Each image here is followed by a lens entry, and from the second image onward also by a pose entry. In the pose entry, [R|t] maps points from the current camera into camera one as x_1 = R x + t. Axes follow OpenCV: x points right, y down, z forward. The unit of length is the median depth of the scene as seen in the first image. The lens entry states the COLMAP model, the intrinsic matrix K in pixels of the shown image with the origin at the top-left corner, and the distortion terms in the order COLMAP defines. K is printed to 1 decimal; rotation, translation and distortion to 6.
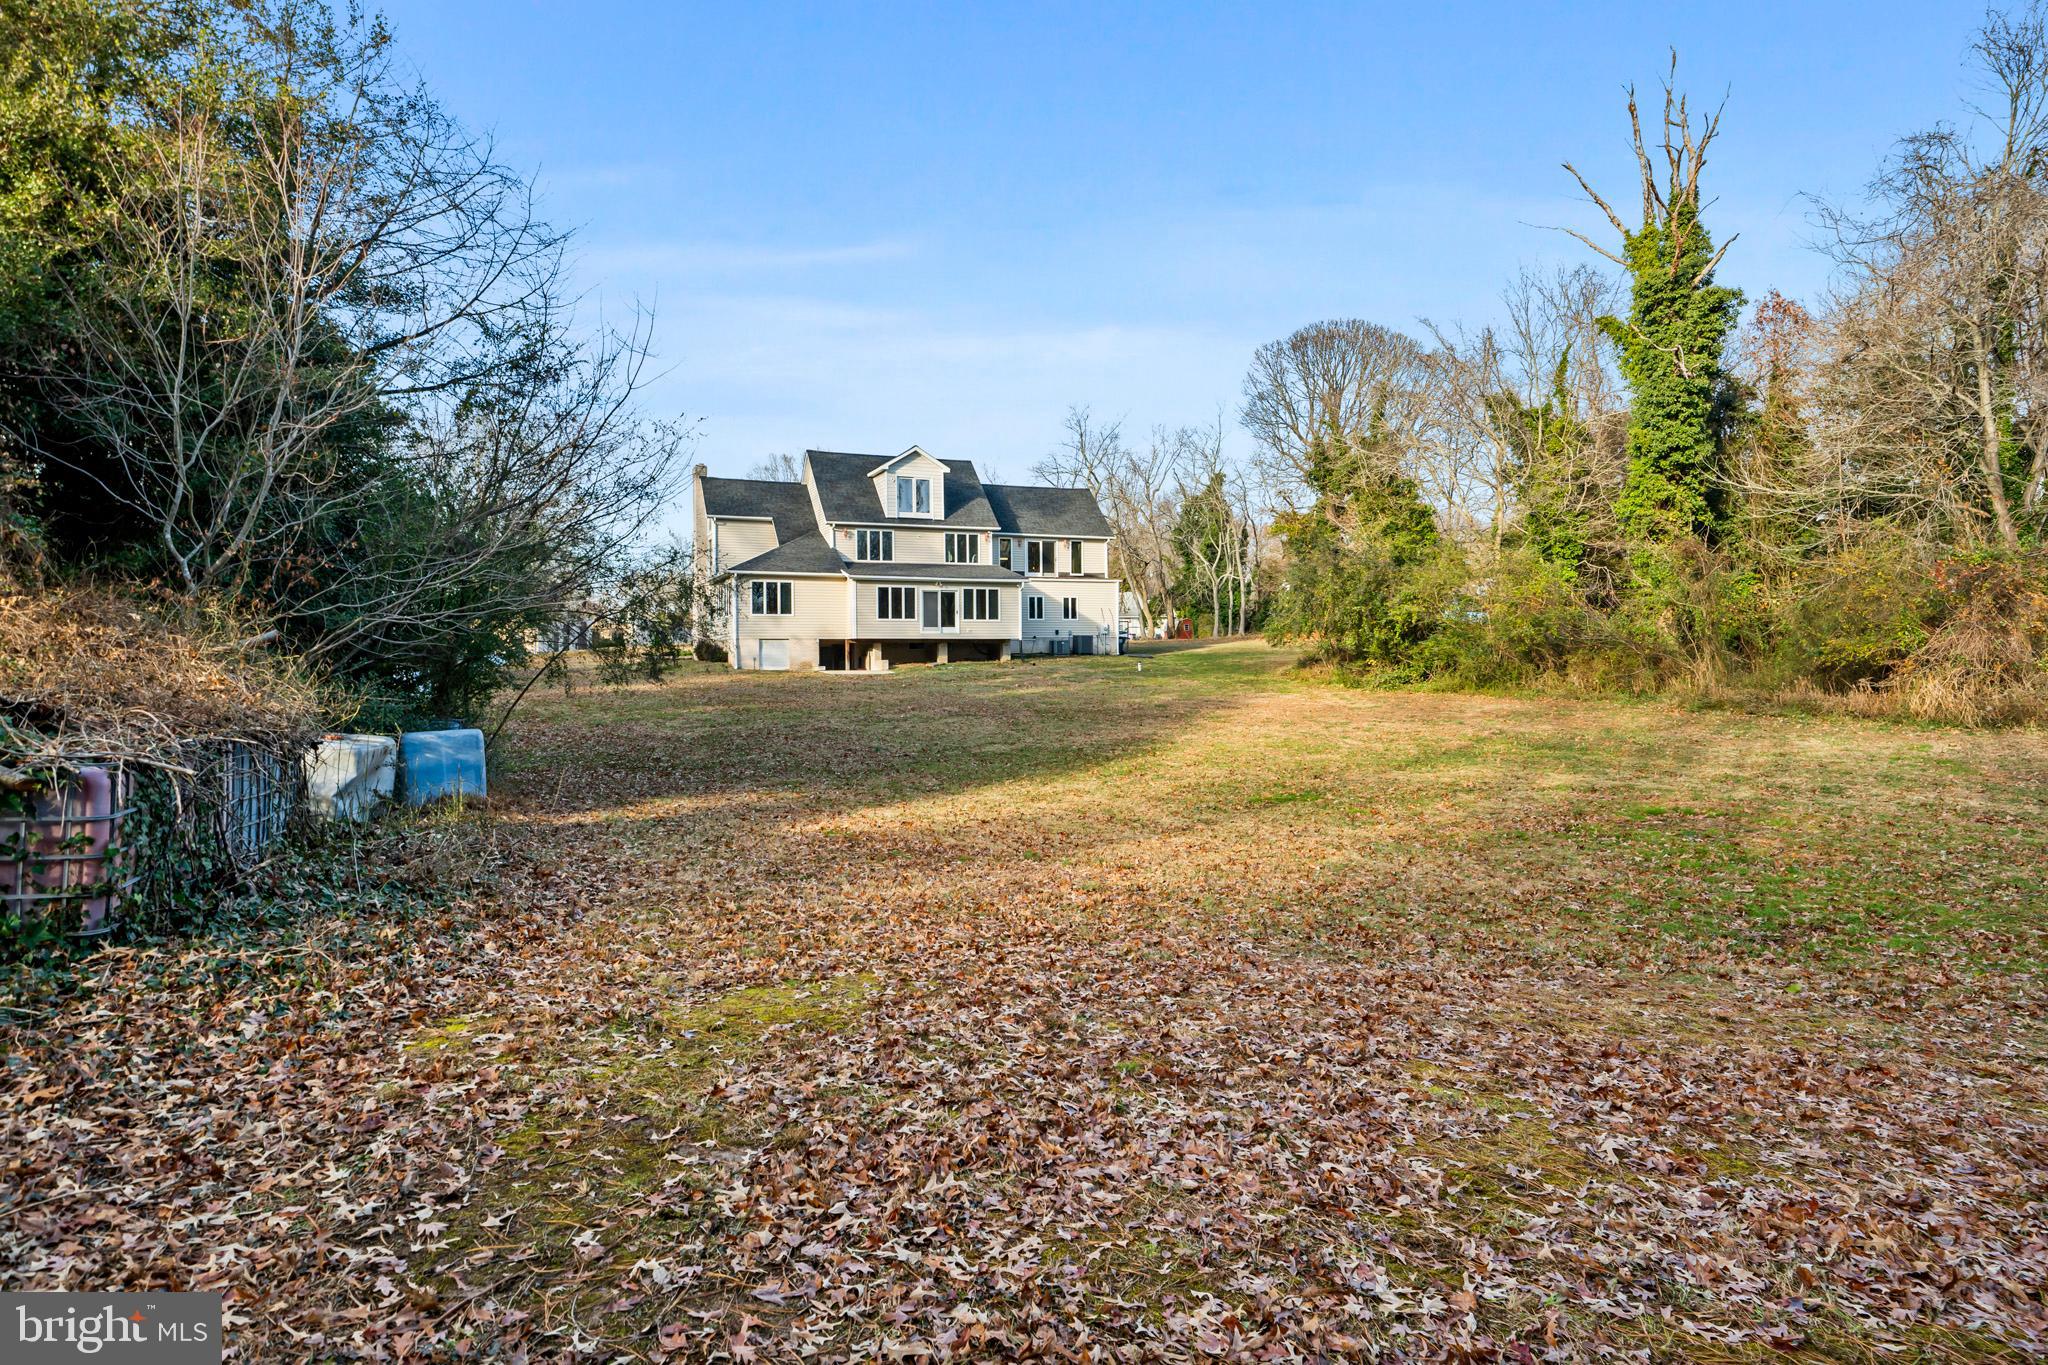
lens RADIAL K [[1219.5, 0, 1017.3], [0, 1219.5, 668.4], [0, 0, 1]] dist [0.003310, 0.000145]
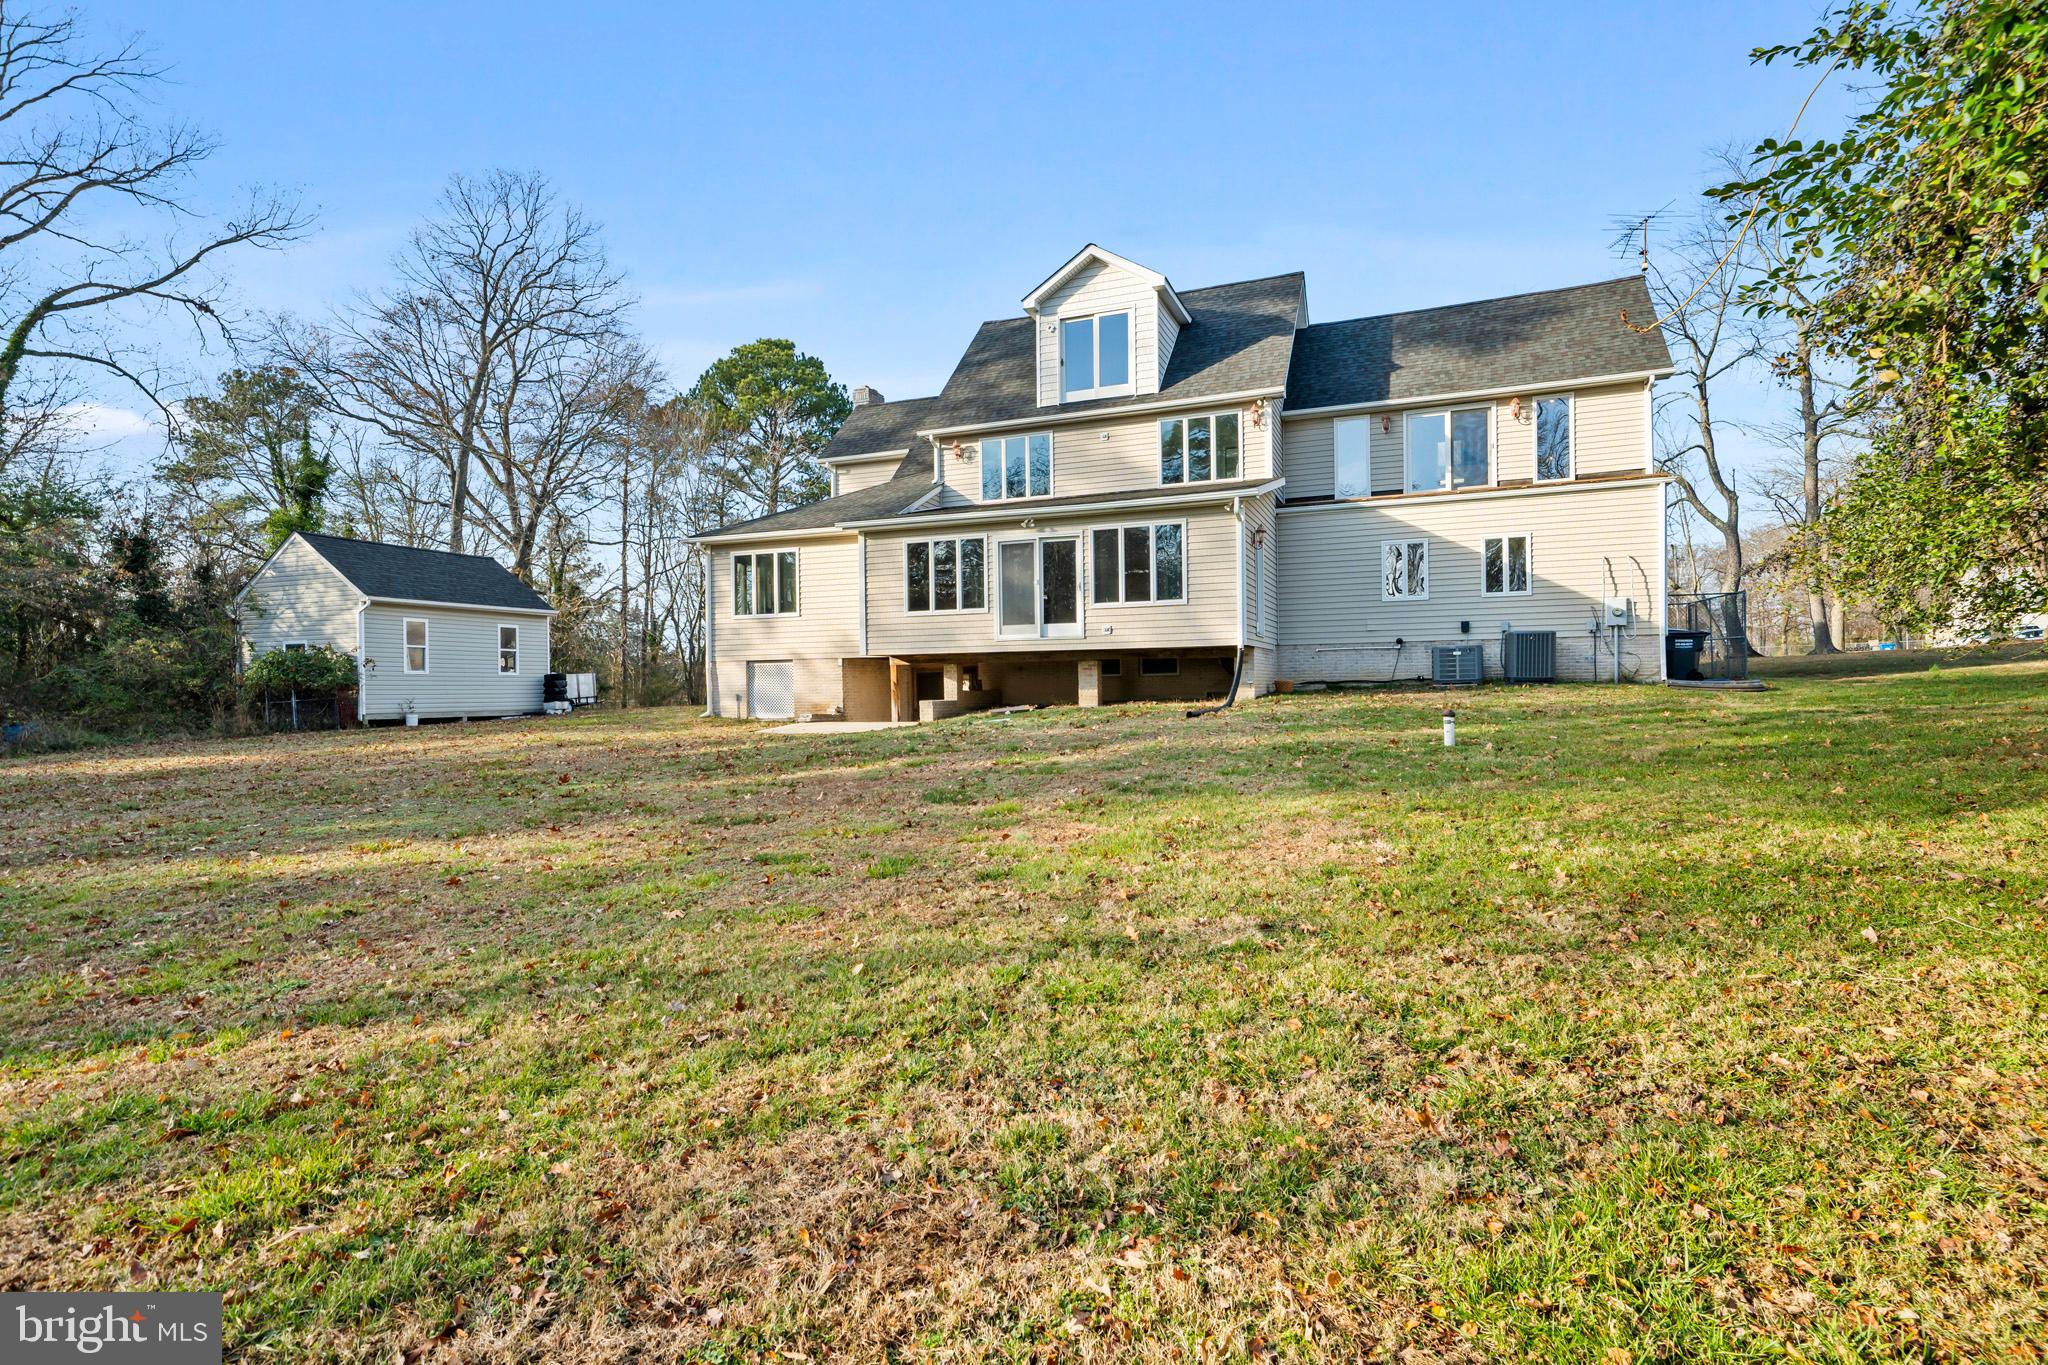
lens RADIAL K [[1009.2, 0, 1044.6], [0, 1009.2, 694.7], [0, 0, 1]] dist [0.019534, -0.000427]
pose [[0.714523, -0.000316, -0.699612, 0.180020], [0.003943, 0.999986, 0.003576, -0.009799], [0.699601, -0.005313, 0.714514, 0.712843]]
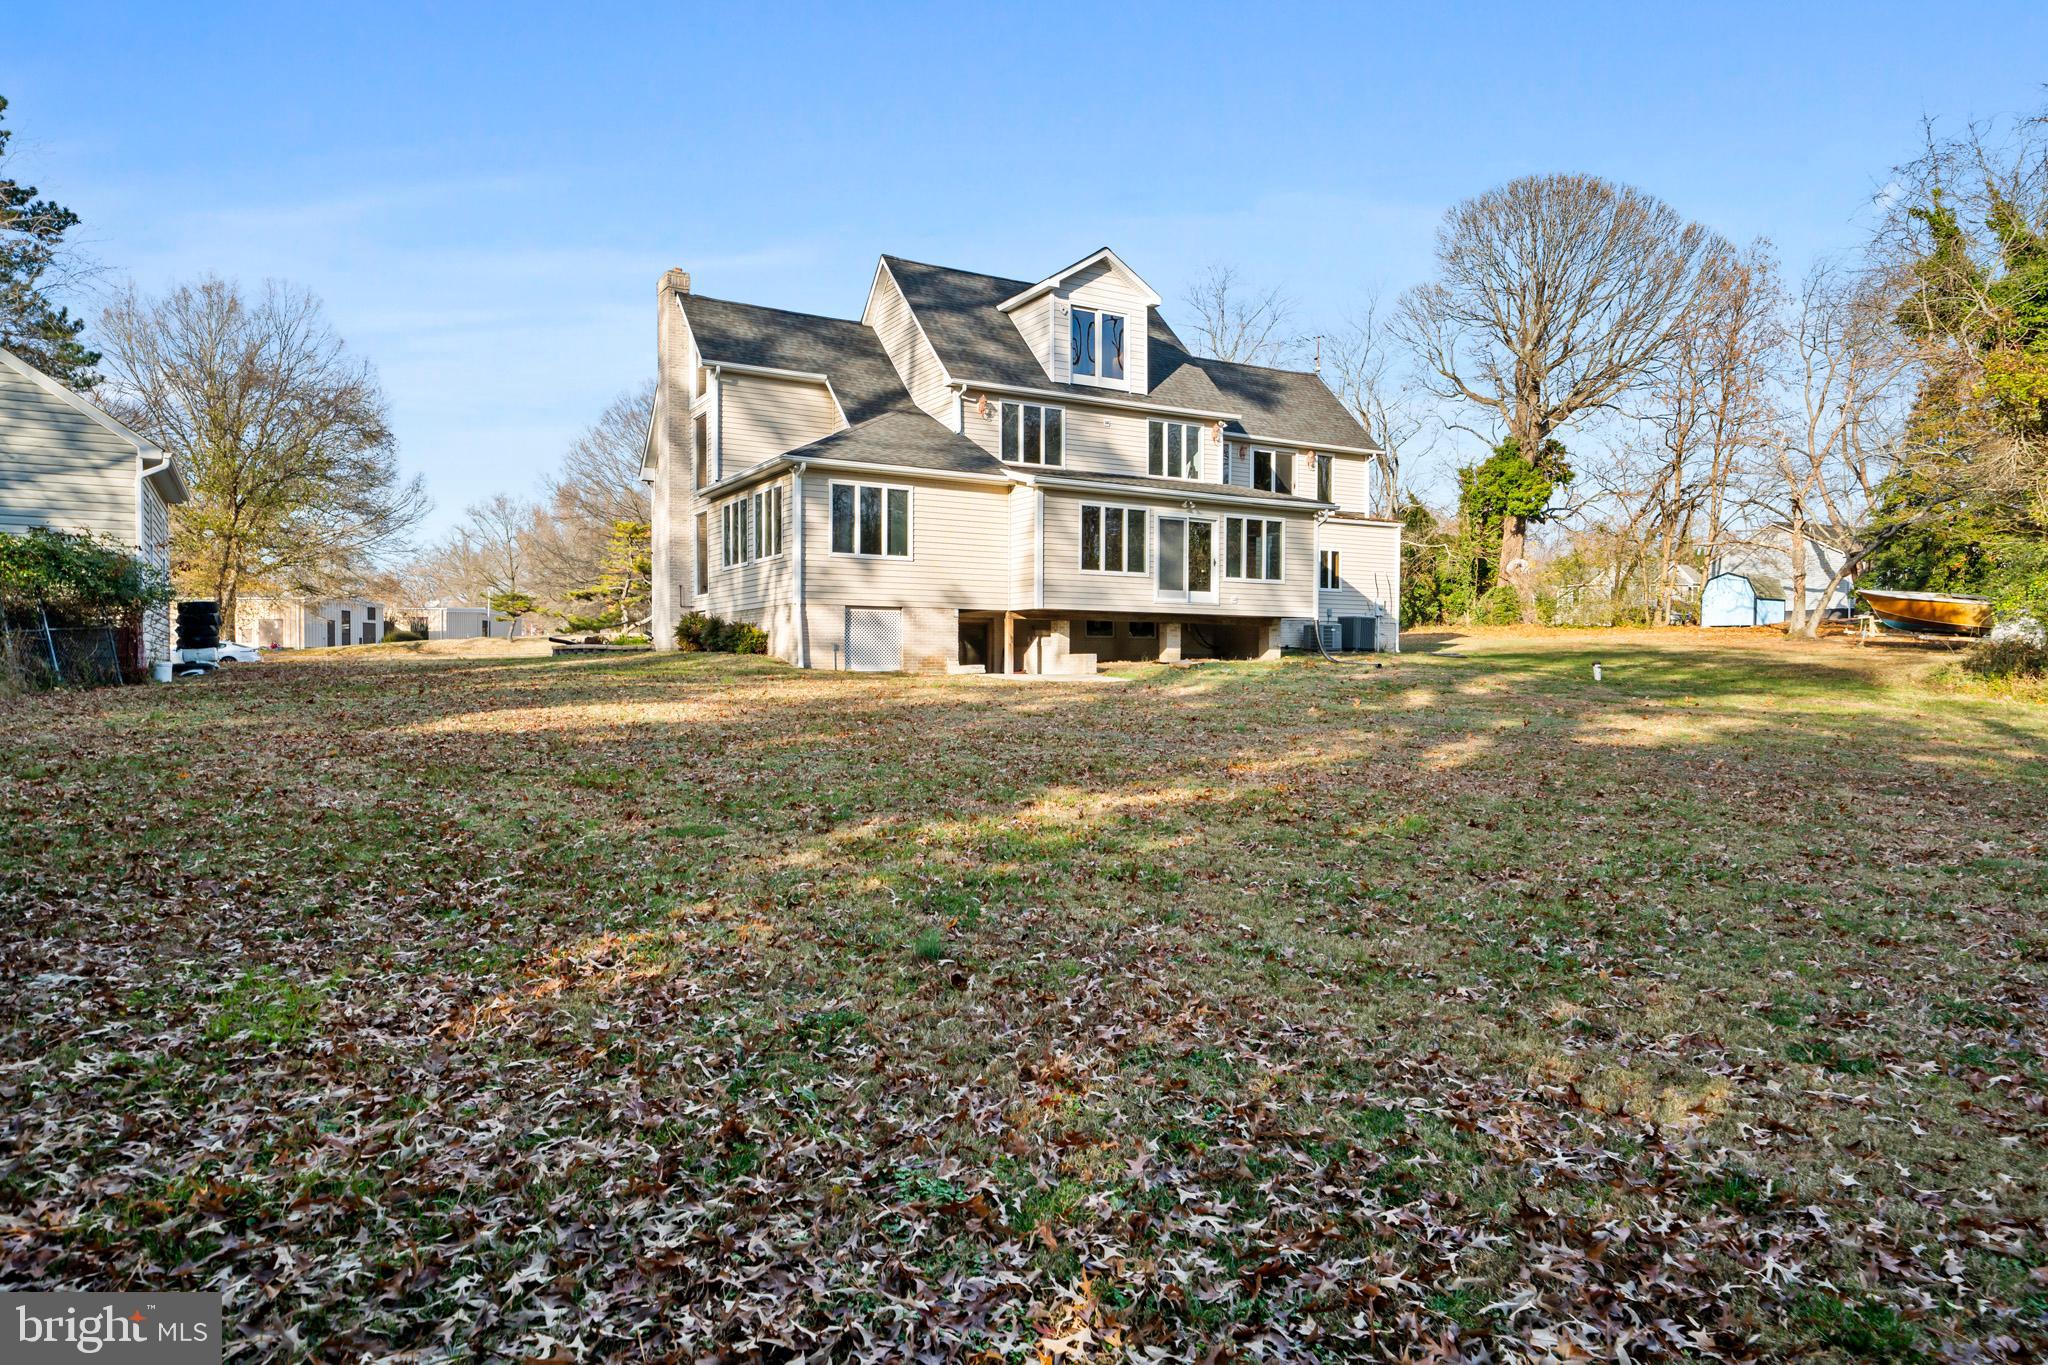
lens RADIAL K [[1285.4, 0, 1011.0], [0, 1285.4, 688.9], [0, 0, 1]] dist [0.034196, 0.001820]
pose [[0.992065, 0.006633, 0.125554, -0.193722], [-0.007392, 0.999957, 0.005584, 0.004174], [-0.125511, -0.006467, 0.992071, 0.457475]]
